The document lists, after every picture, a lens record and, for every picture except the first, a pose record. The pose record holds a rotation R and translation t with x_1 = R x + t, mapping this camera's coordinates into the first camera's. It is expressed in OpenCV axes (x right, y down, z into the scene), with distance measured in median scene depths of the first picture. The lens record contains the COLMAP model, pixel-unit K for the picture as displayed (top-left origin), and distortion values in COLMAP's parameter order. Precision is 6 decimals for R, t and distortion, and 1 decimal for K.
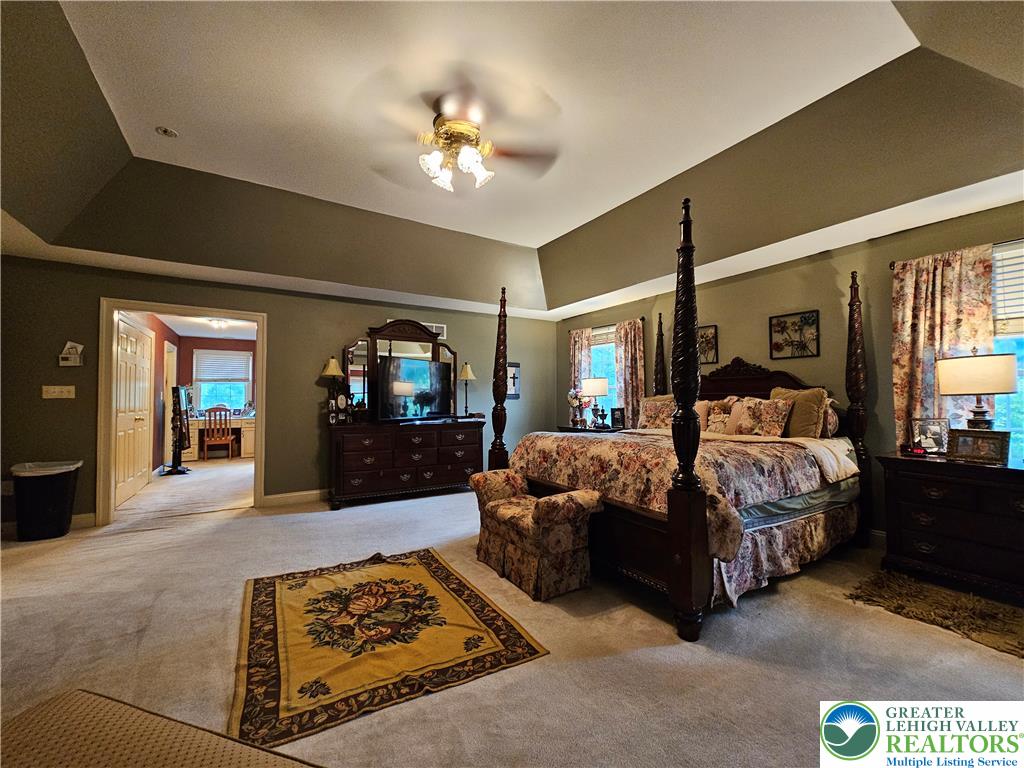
lens RADIAL K [[416.2, 0, 511.9], [0, 416.2, 386.0], [0, 0, 1]] dist [0.001612, -0.001010]
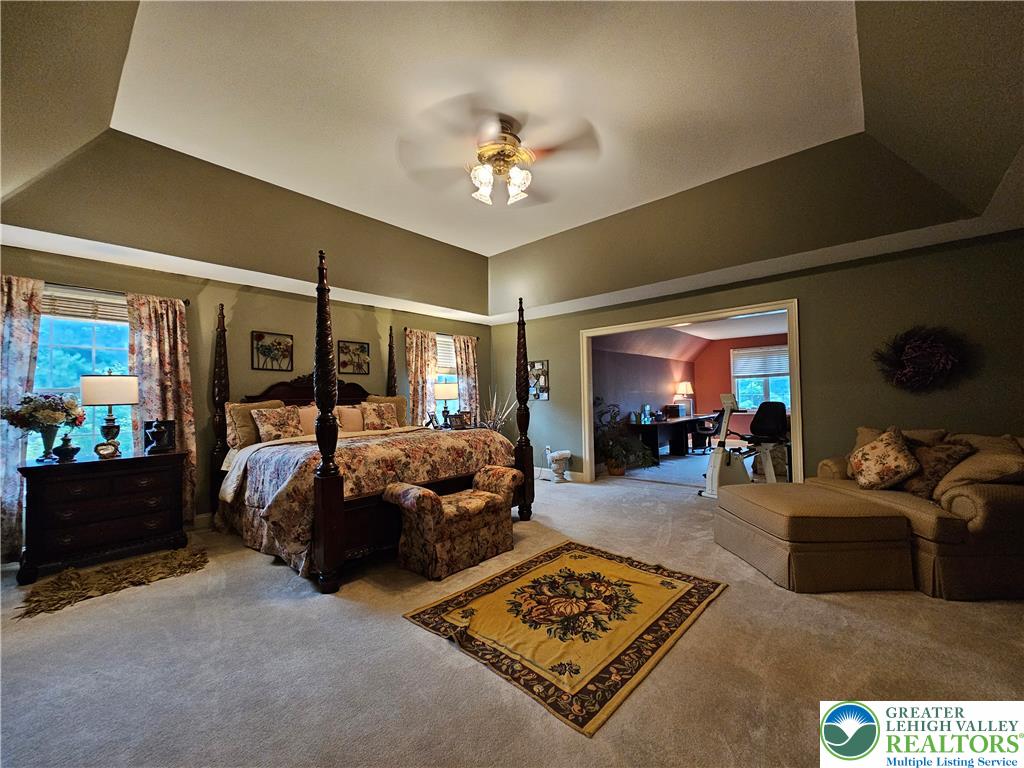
lens RADIAL K [[416.2, 0, 513.5], [0, 416.2, 389.7], [0, 0, 1]] dist [0.001612, -0.001010]
pose [[-0.285602, 0.026626, 0.957978, -1.184105], [-0.008429, 0.999506, -0.030294, 0.033504], [-0.958311, -0.016727, -0.285237, 1.307707]]
